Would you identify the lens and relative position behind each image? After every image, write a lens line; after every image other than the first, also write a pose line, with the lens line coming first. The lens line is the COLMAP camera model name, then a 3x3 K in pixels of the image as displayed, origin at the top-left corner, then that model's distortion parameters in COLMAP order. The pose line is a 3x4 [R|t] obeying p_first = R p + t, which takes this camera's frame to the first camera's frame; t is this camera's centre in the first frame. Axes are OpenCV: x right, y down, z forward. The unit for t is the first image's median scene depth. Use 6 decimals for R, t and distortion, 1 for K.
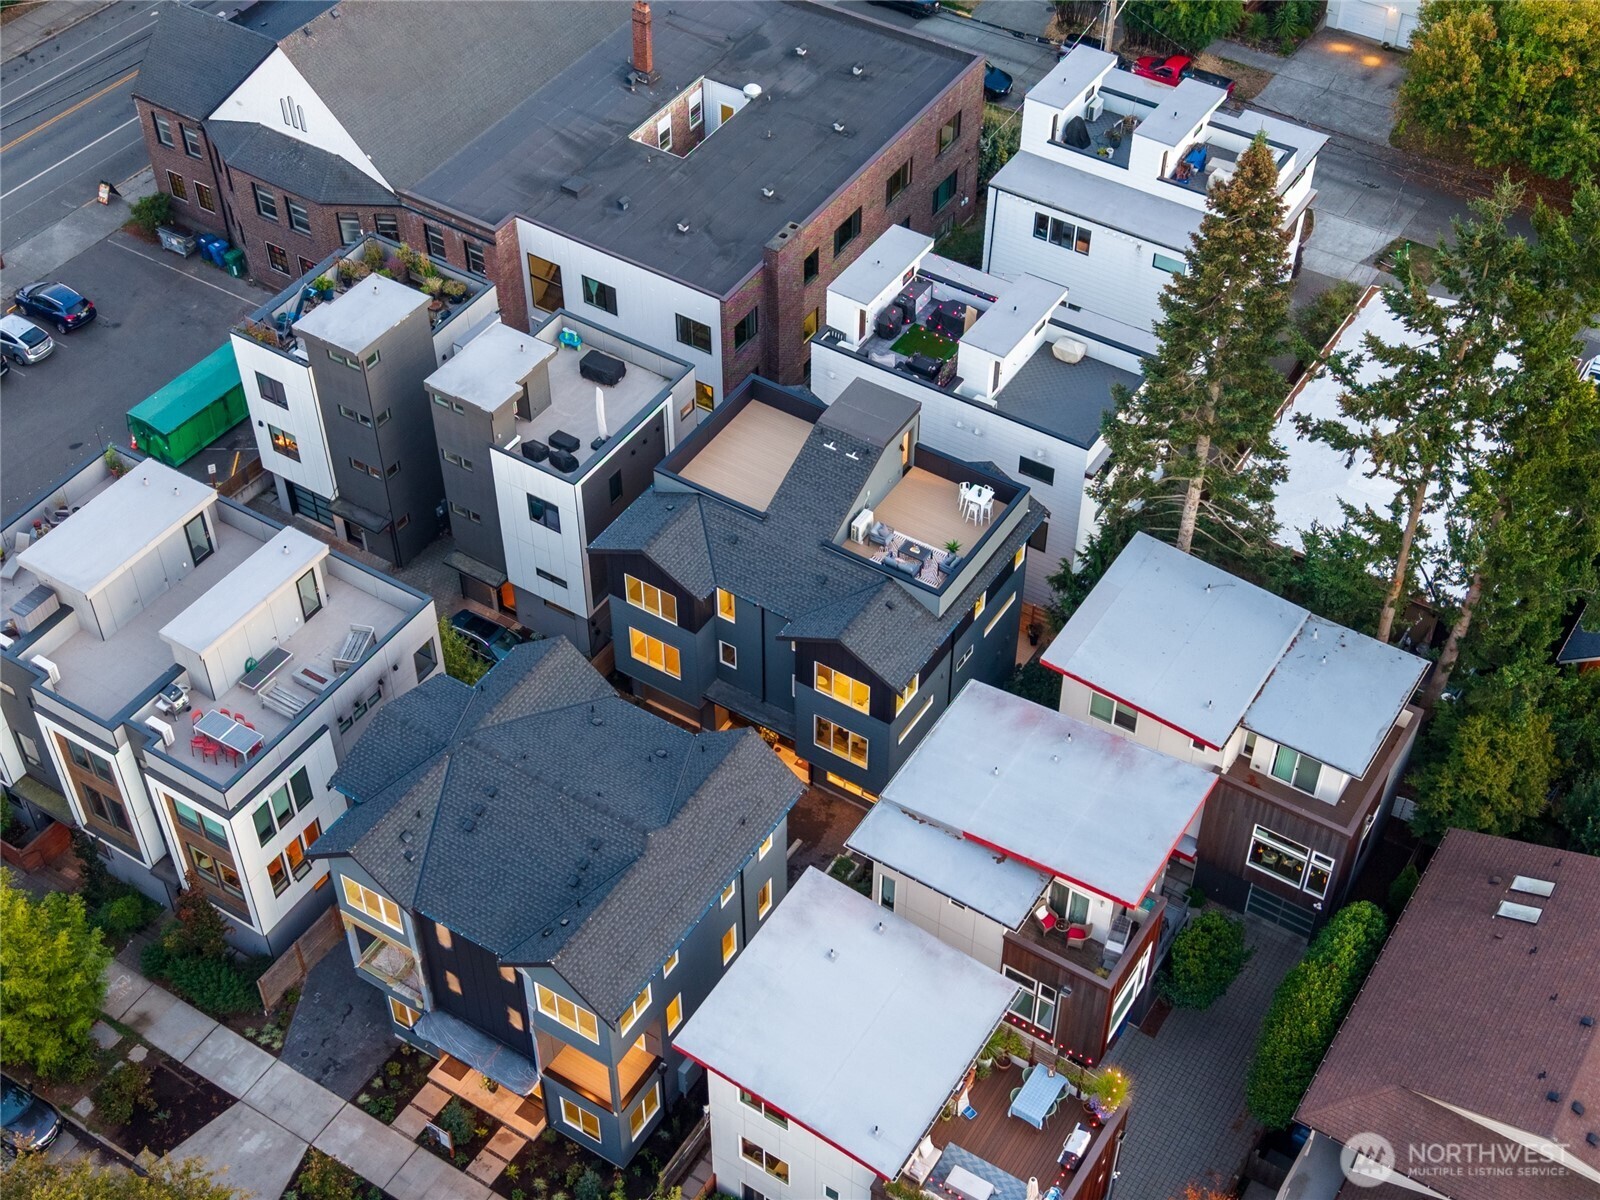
lens RADIAL K [[2142.7, 0, 800.0], [0, 2142.7, 600.0], [0, 0, 1]] dist [0.014215, 0.005057]
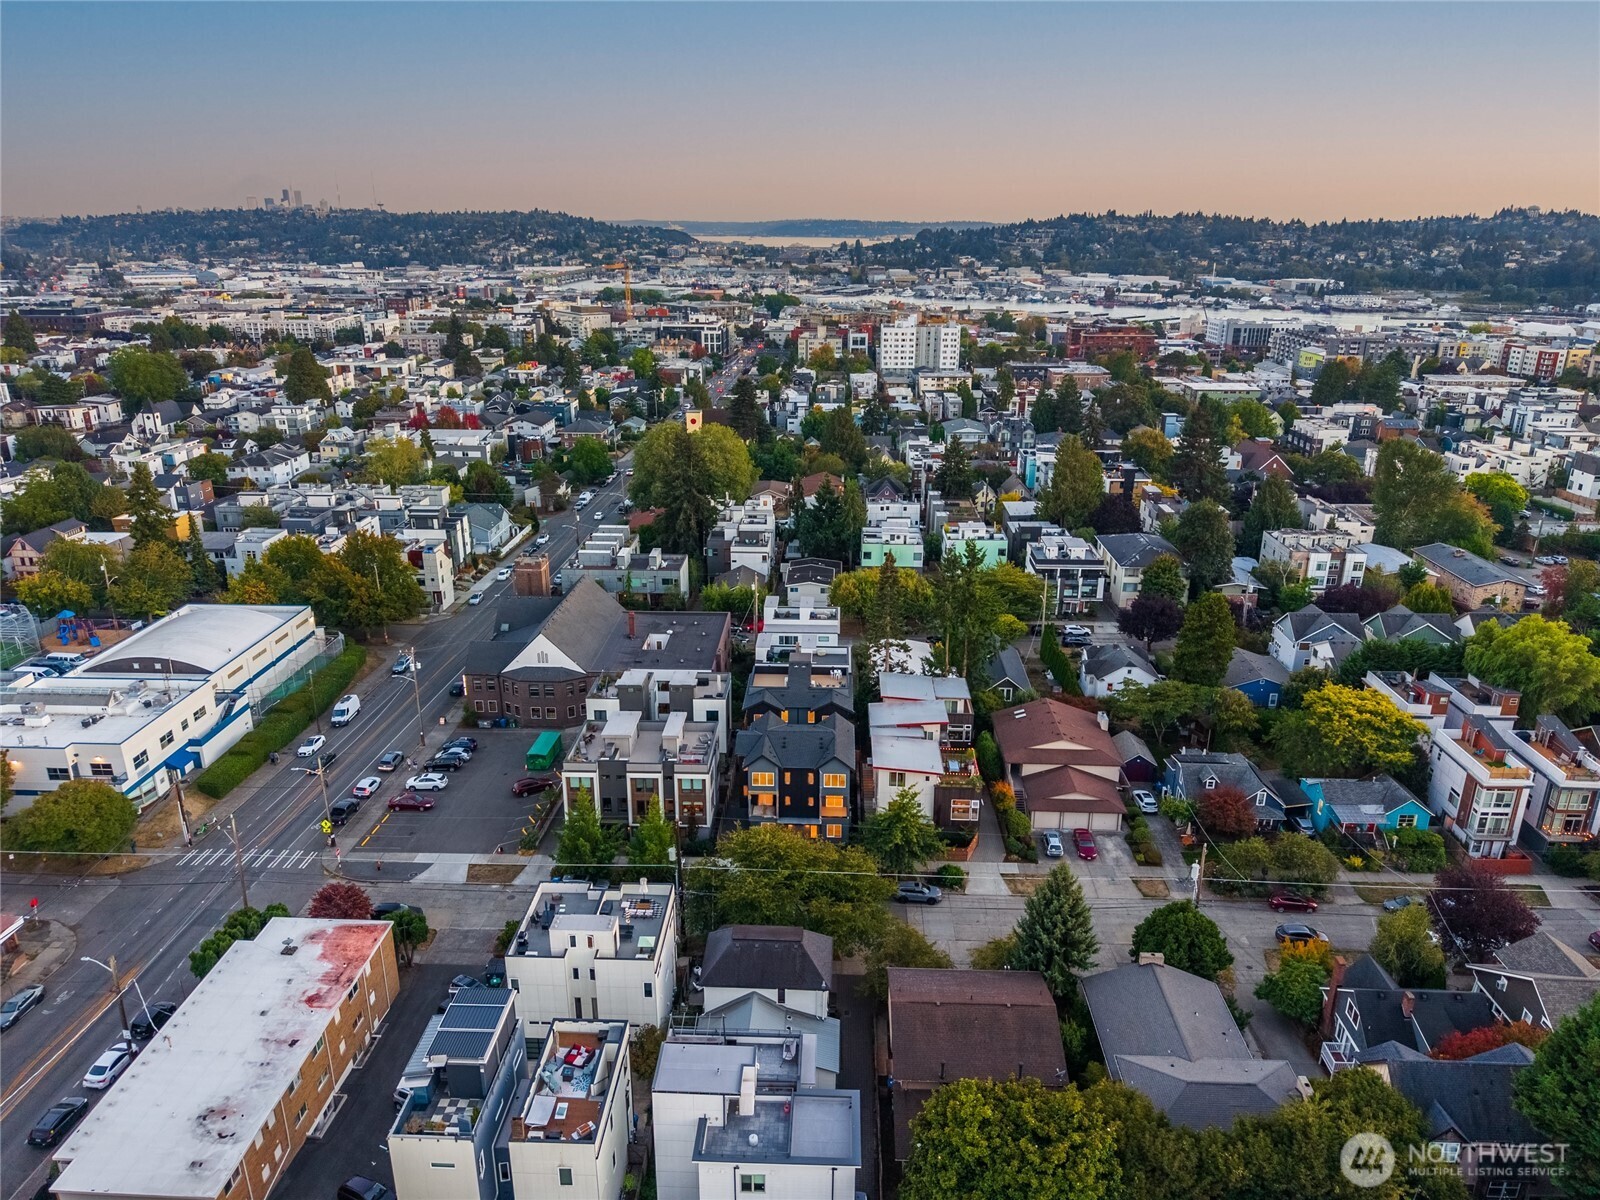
lens RADIAL K [[1064.7, 0, 800.0], [0, 1064.7, 600.0], [0, 0, 1]] dist [0.026994, -0.030880]
pose [[0.862218, -0.167552, 0.478023, -0.670312], [0.360097, 0.866455, -0.345811, 0.368724], [-0.356245, 0.470300, 0.807408, -0.379171]]
